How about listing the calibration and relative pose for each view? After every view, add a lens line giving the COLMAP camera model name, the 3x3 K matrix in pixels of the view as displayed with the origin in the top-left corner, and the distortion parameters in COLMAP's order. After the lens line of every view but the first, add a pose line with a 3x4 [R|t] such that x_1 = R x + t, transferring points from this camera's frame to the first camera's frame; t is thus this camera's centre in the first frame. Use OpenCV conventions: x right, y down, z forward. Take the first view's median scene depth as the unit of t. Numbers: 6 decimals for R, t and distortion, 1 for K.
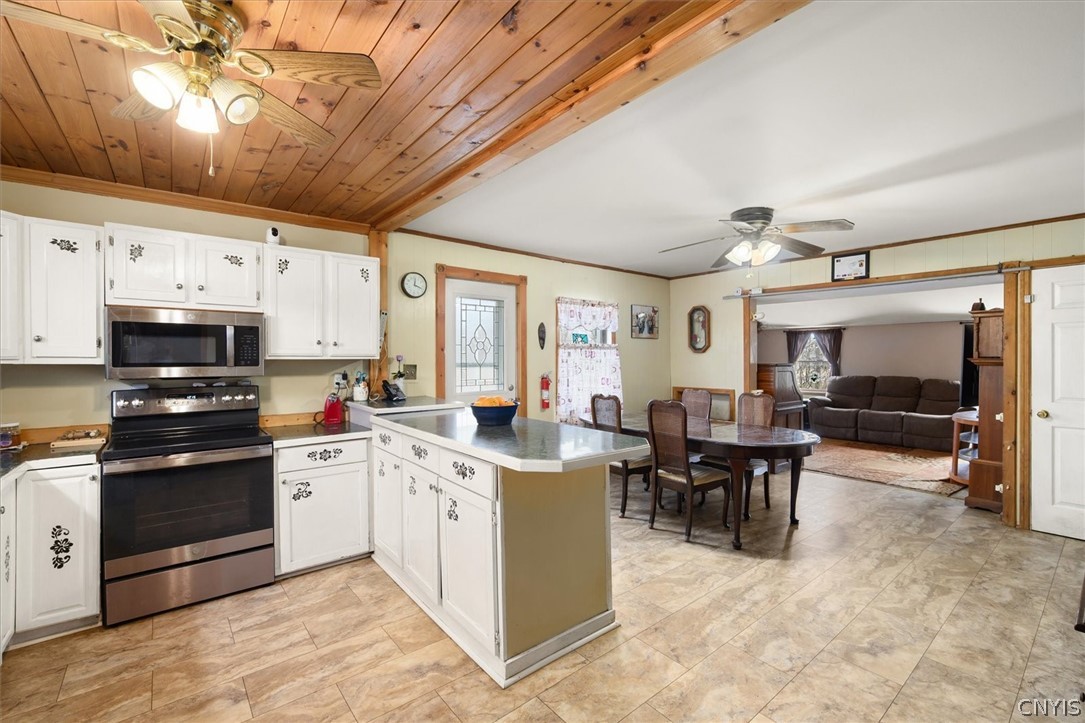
lens RADIAL K [[466.8, 0, 542.5], [0, 466.8, 360.9], [0, 0, 1]] dist [0.000425, 0.000044]
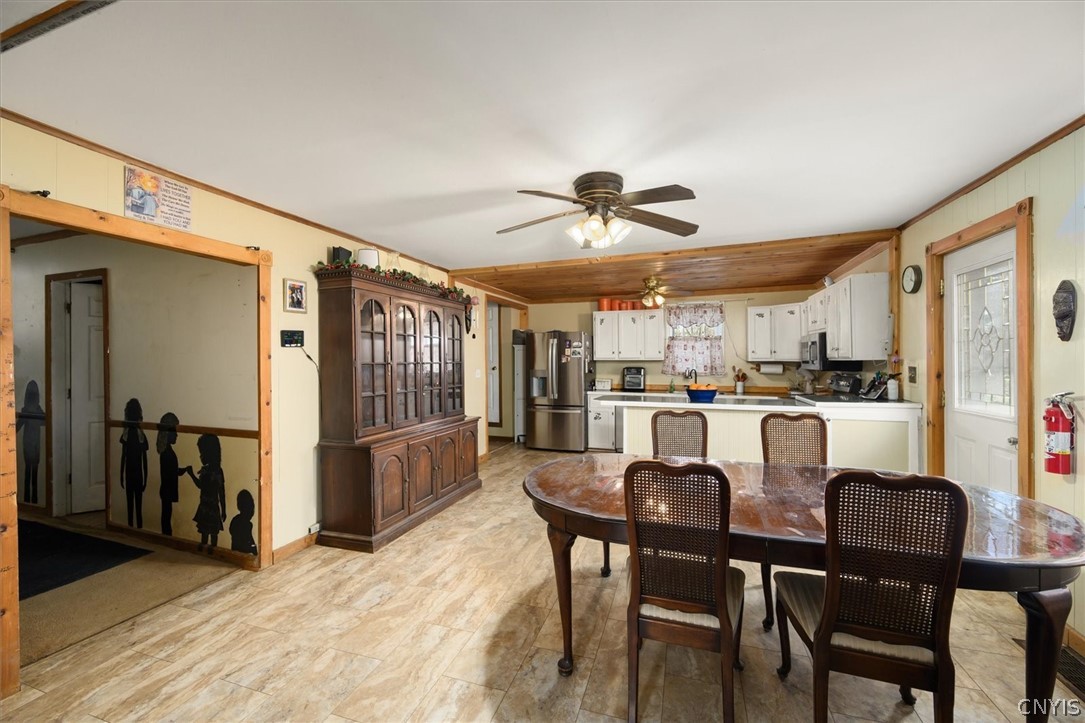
lens RADIAL K [[426.7, 0, 539.0], [0, 426.7, 361.1], [0, 0, 1]] dist [0.002049, 0.000249]
pose [[-0.847919, 0.006164, -0.530090, 1.191080], [0.003162, 0.999973, 0.006570, -0.016104], [0.530117, 0.003894, -0.847916, 2.025678]]
